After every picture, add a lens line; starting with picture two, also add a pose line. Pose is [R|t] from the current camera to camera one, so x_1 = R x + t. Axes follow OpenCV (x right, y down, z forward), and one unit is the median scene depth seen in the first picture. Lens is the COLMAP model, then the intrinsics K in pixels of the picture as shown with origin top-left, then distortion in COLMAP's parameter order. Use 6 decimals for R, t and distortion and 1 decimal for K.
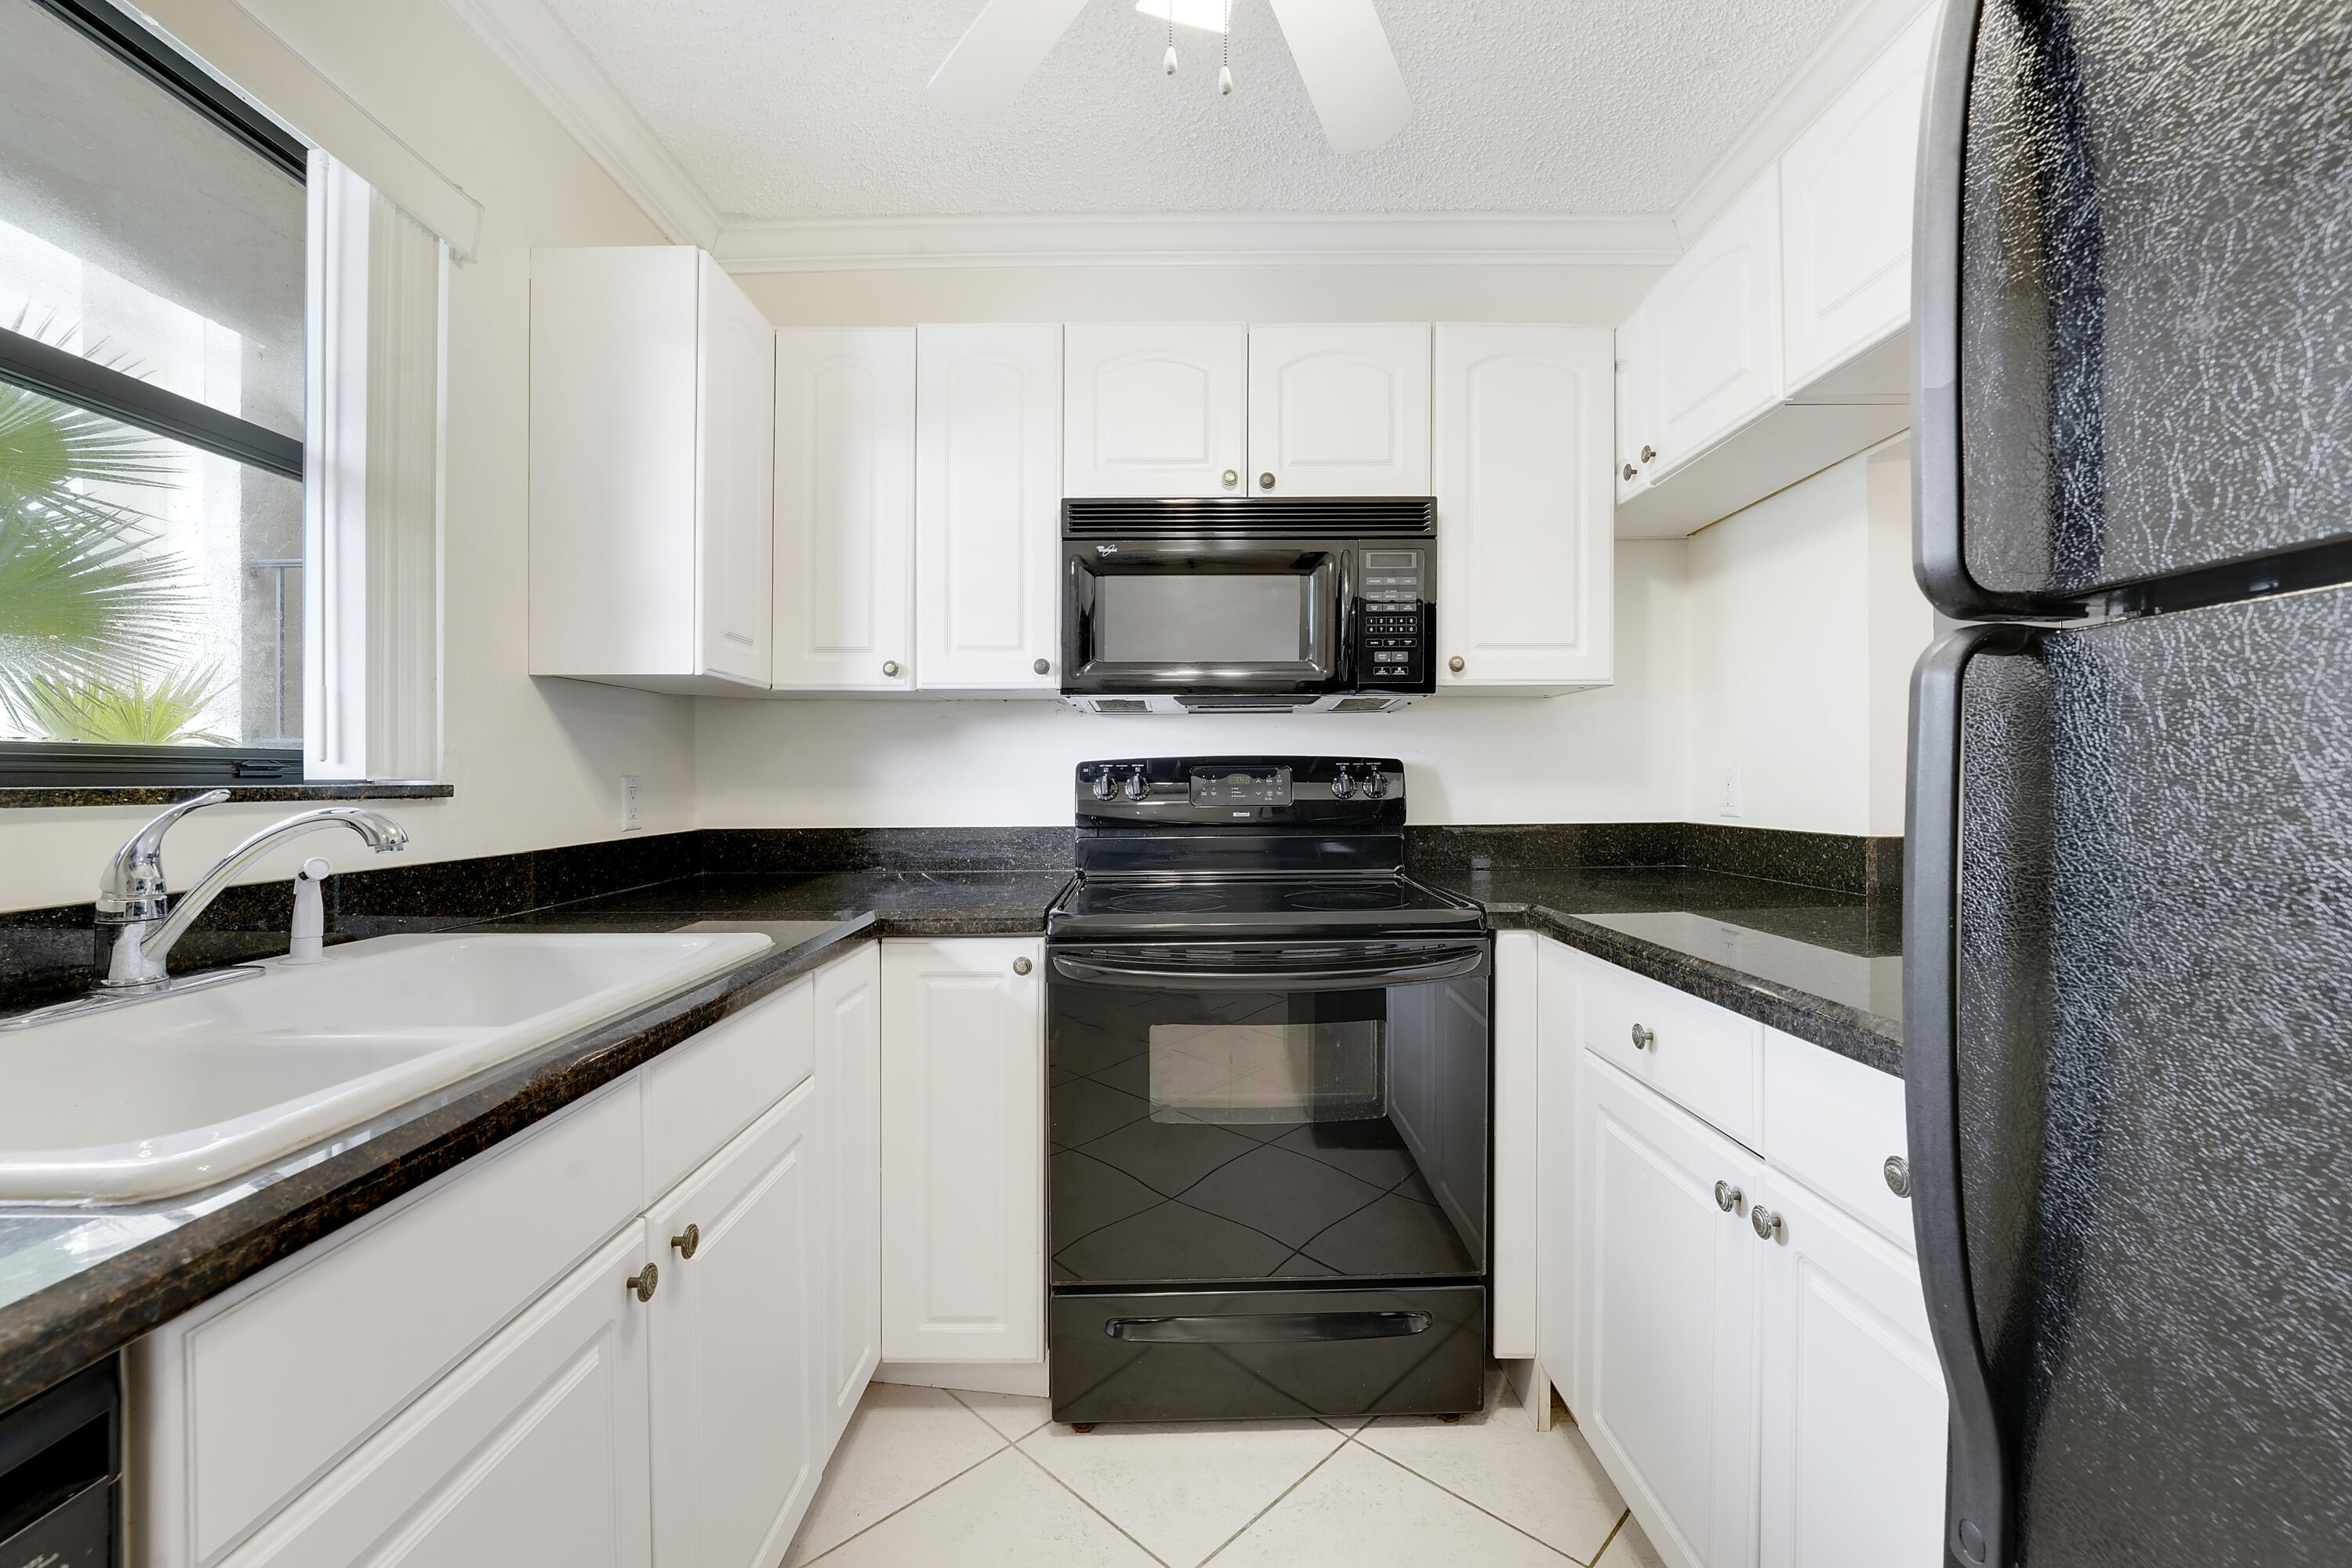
lens RADIAL K [[958.3, 0, 1181.4], [0, 958.3, 779.3], [0, 0, 1]] dist [-0.026973, 0.003421]
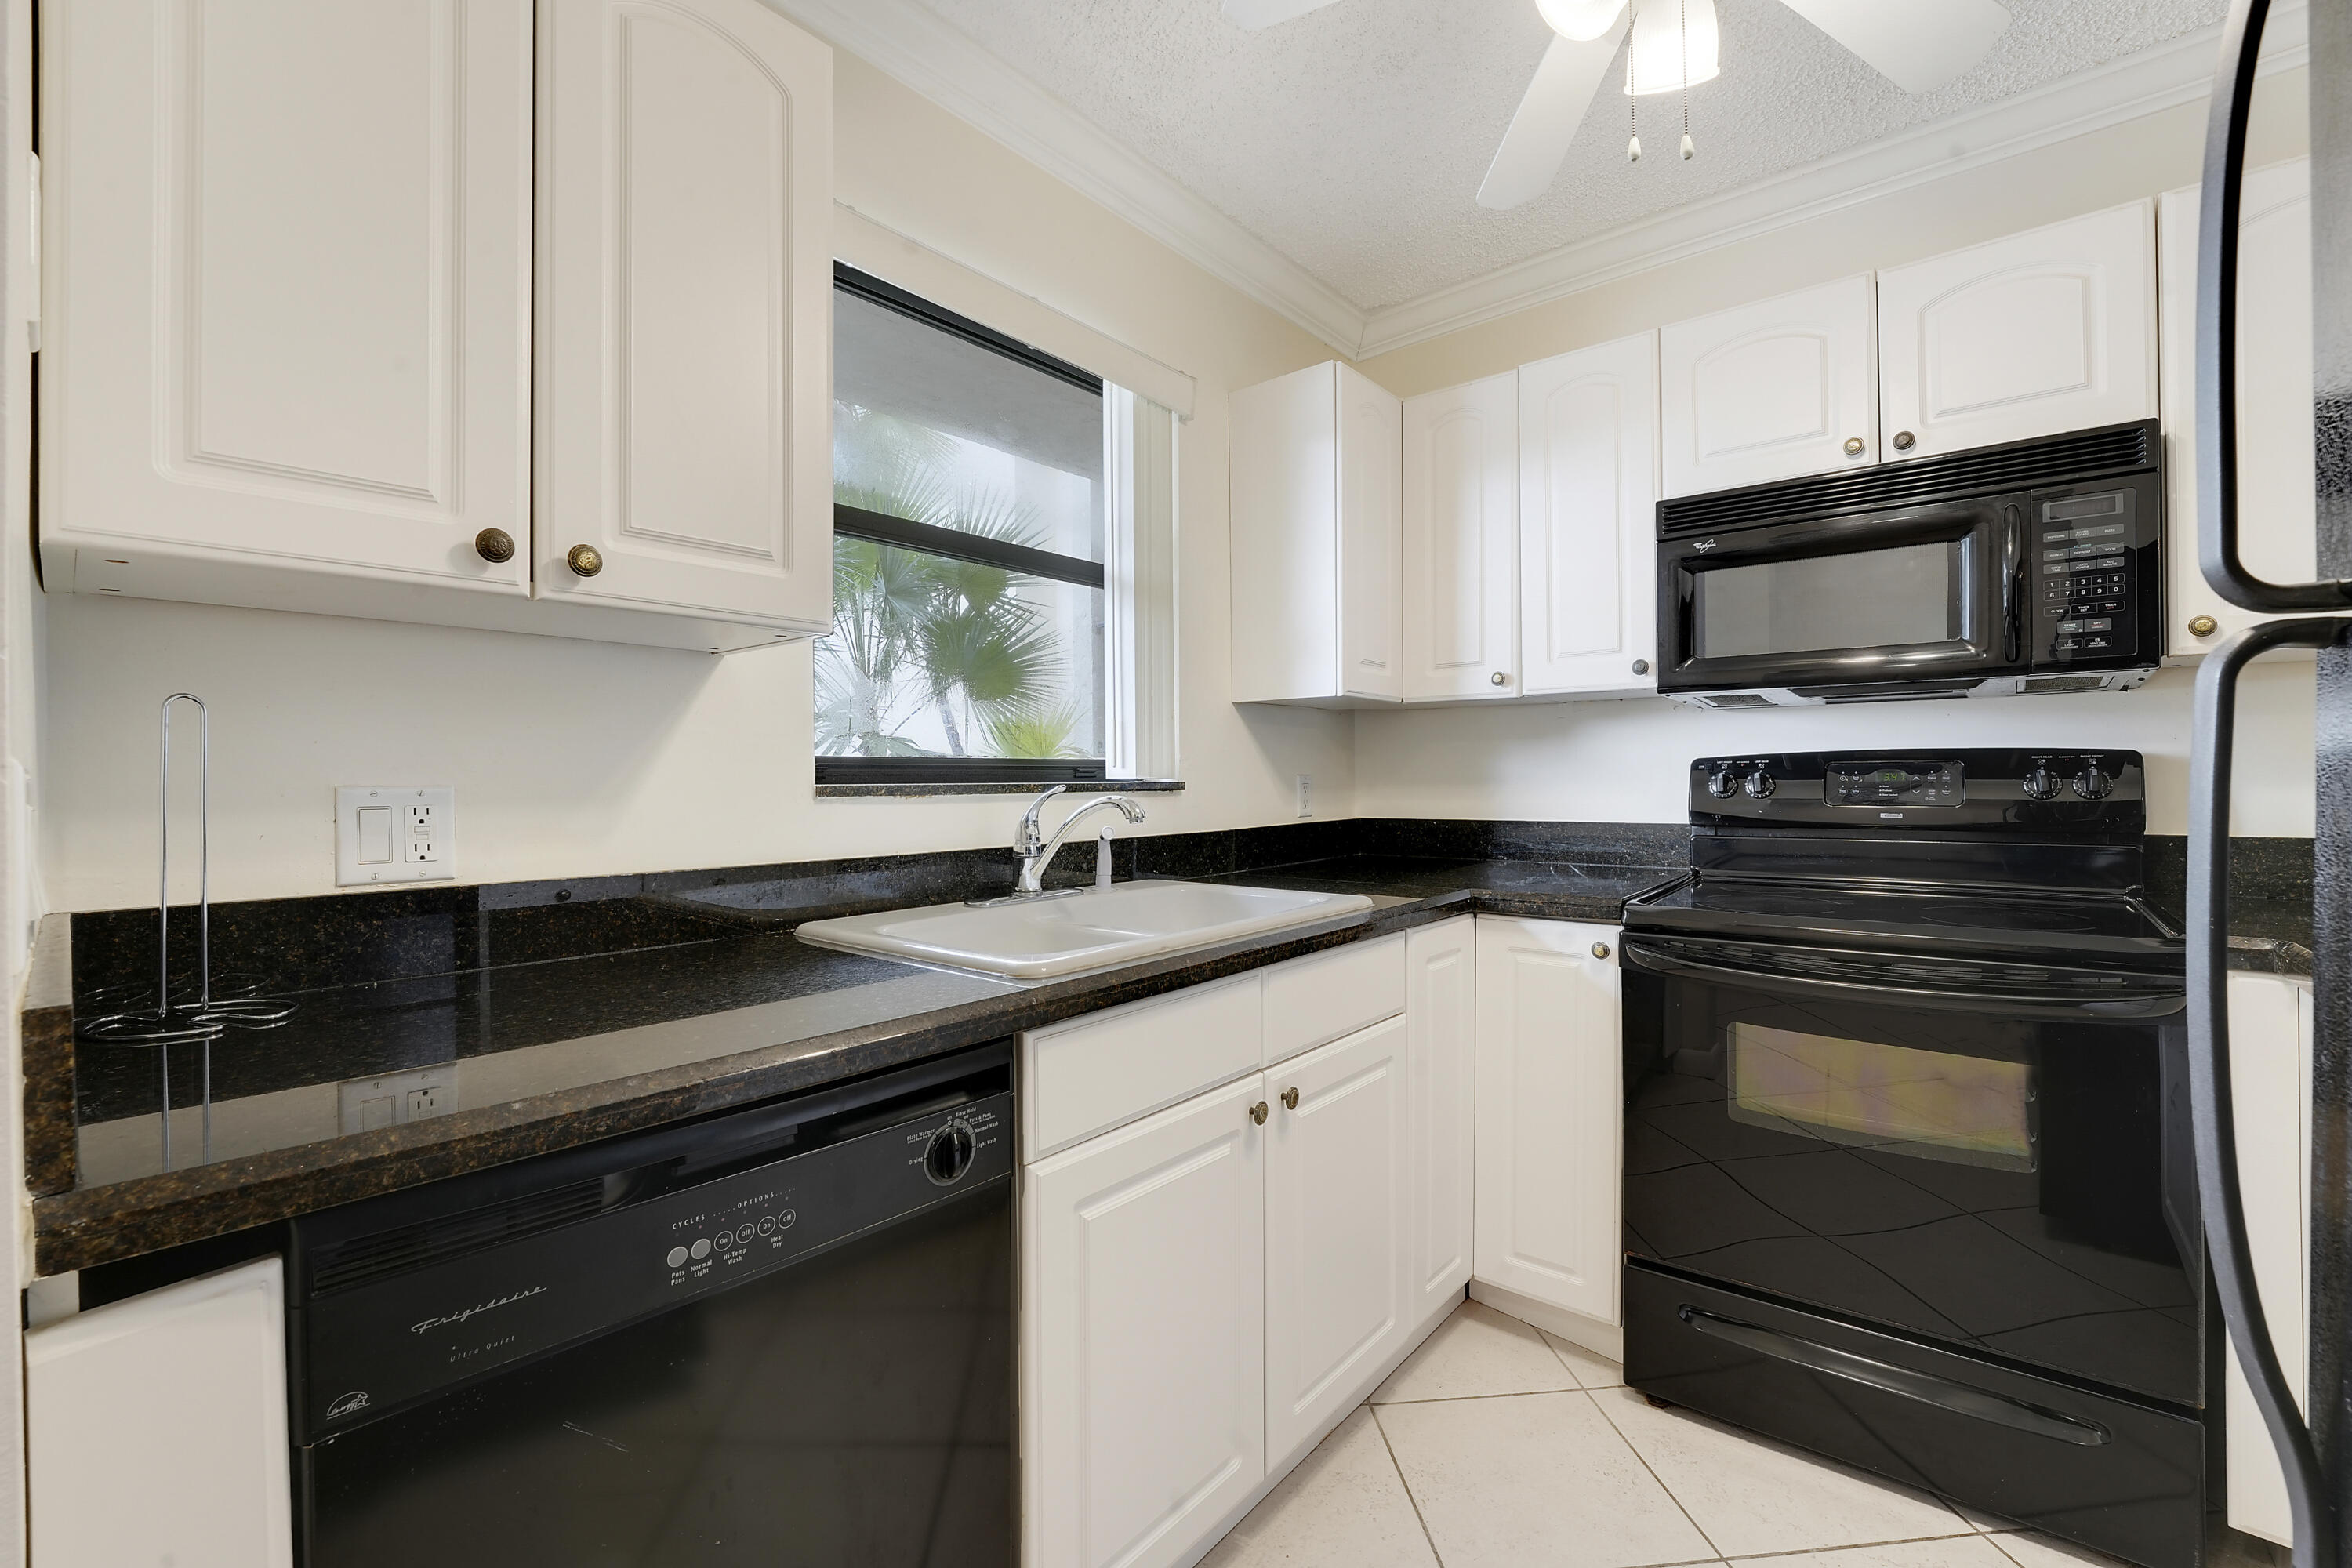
lens RADIAL K [[984.0, 0, 1178.4], [0, 984.0, 772.8], [0, 0, 1]] dist [-0.022399, -0.000332]
pose [[0.760447, -0.004656, -0.649384, 0.181055], [0.003260, 0.999989, -0.003352, -0.002478], [0.649392, 0.000432, 0.760454, -0.141025]]
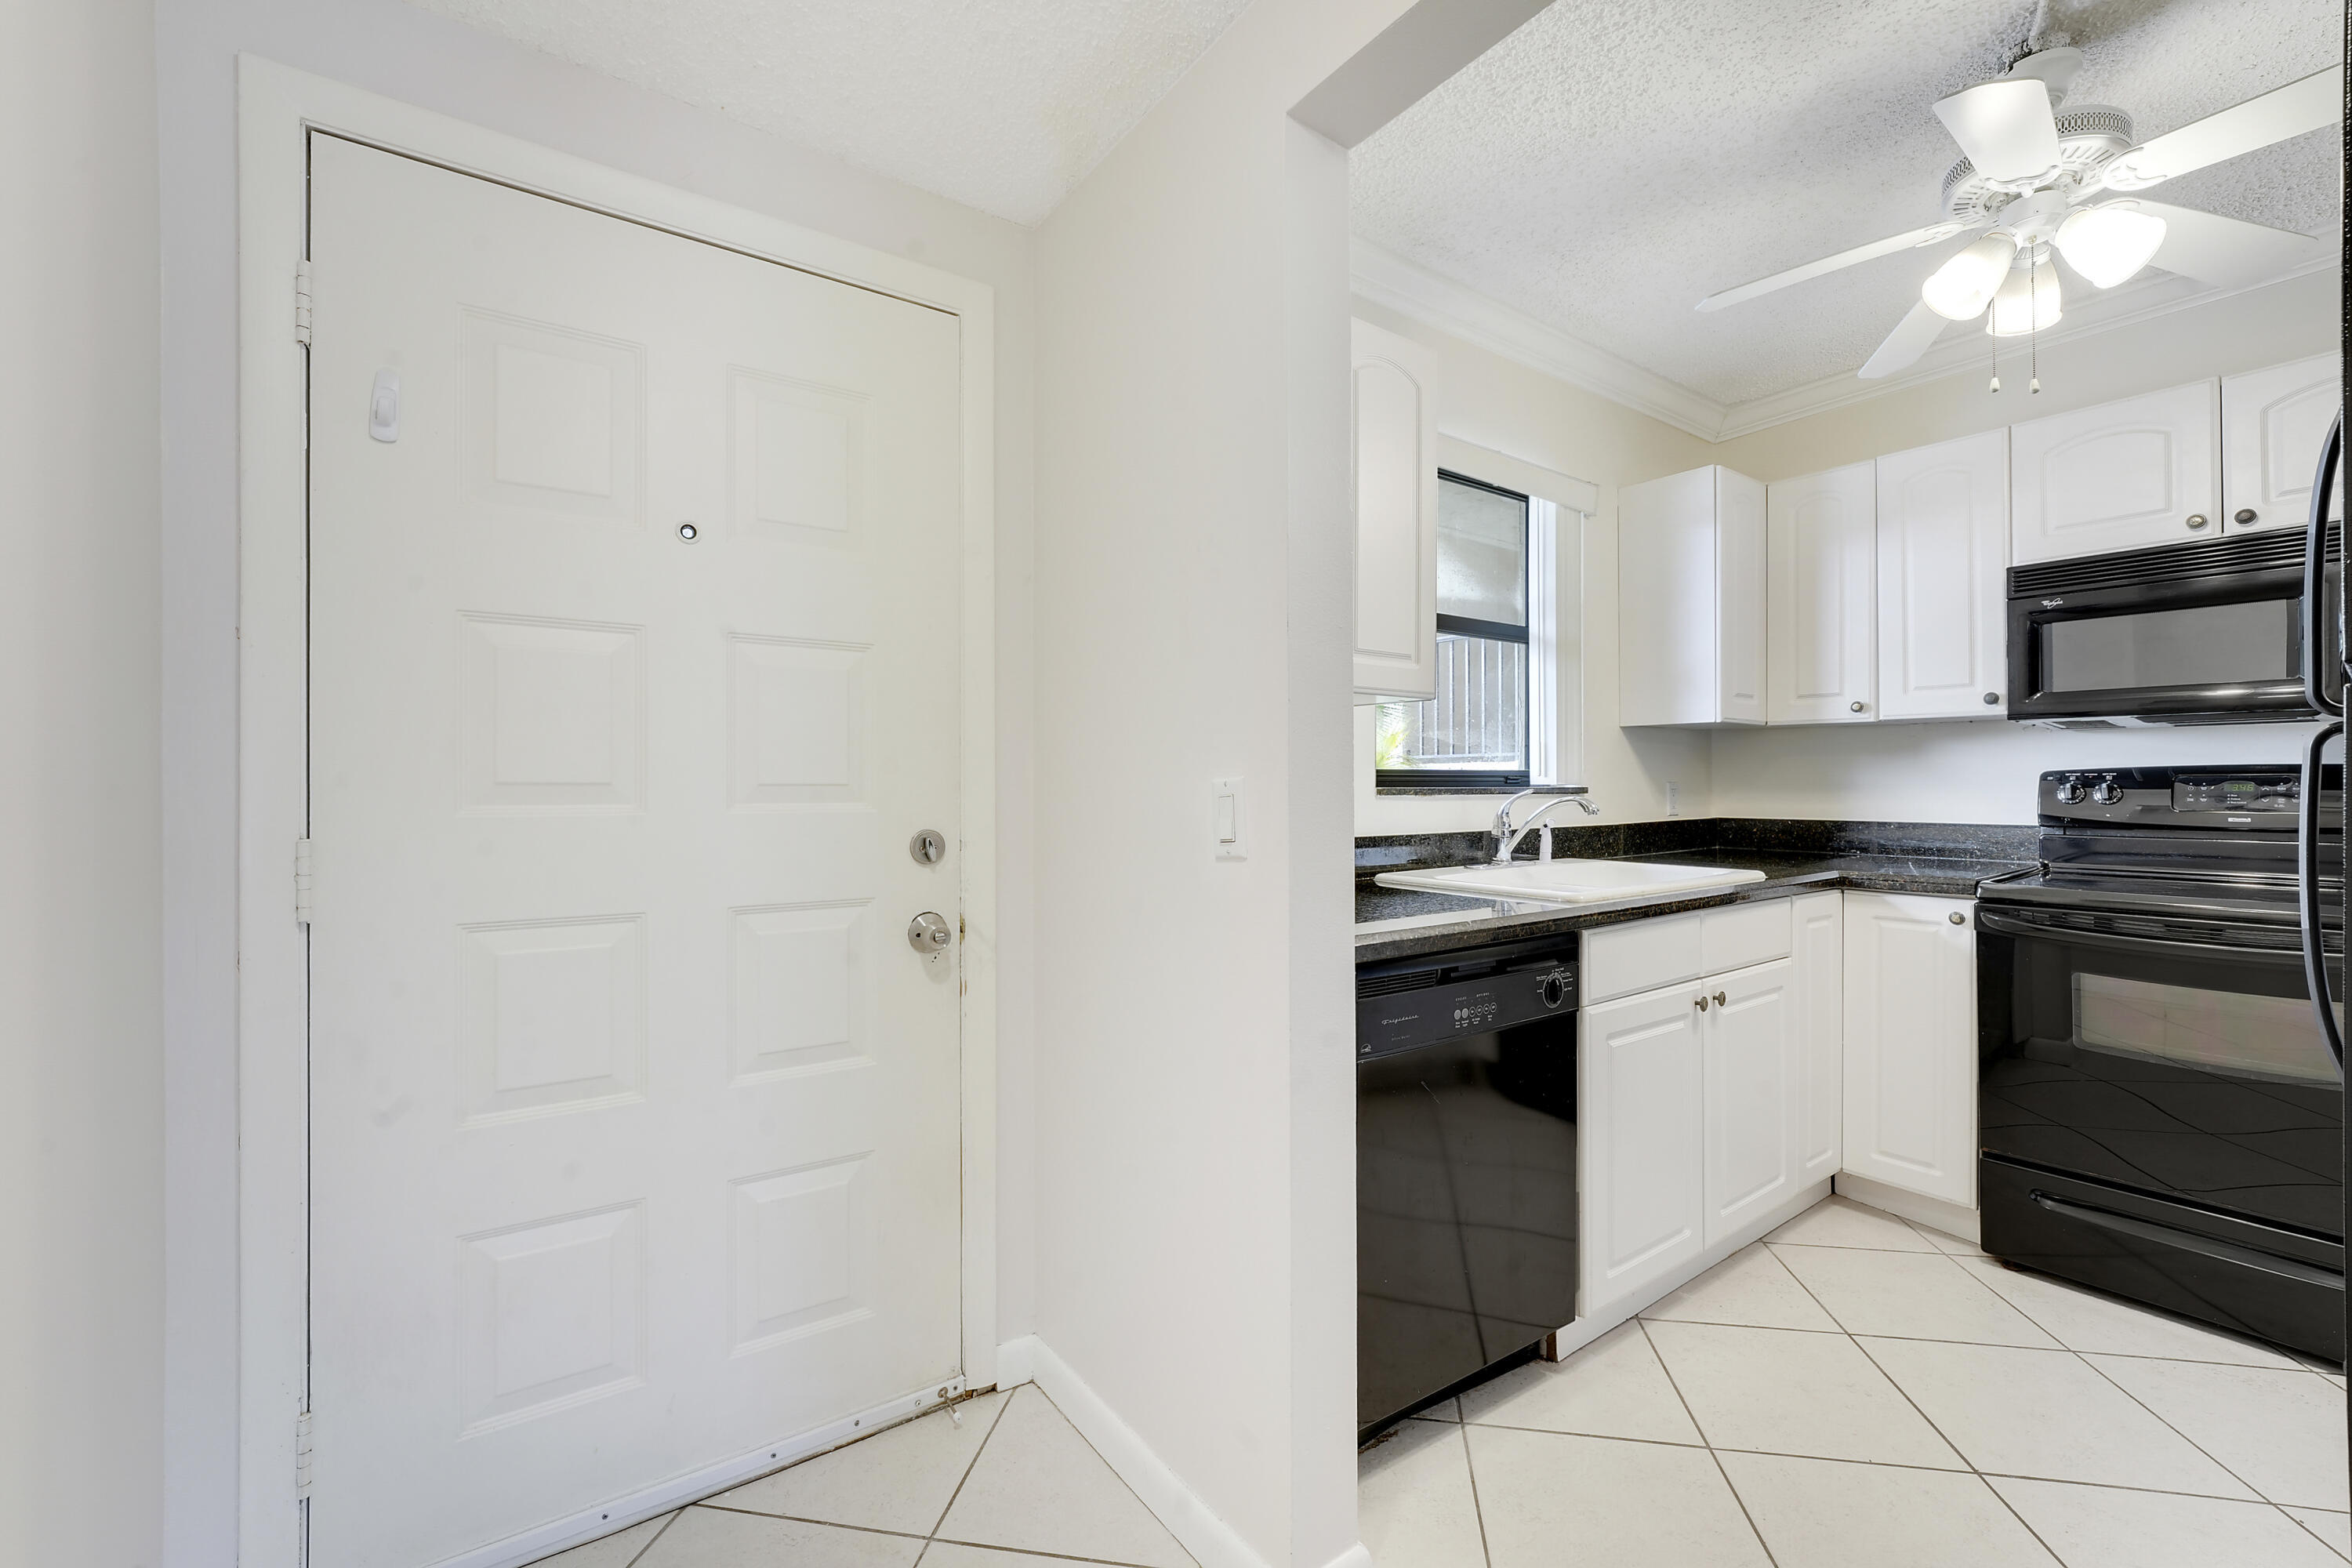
lens RADIAL K [[961.8, 0, 1182.4], [0, 961.8, 770.7], [0, 0, 1]] dist [-0.005896, 0.000172]
pose [[0.573996, -0.007011, -0.818828, 0.322592], [-0.002143, 0.999947, -0.010064, -0.005587], [0.818855, 0.007532, 0.573951, -0.716911]]
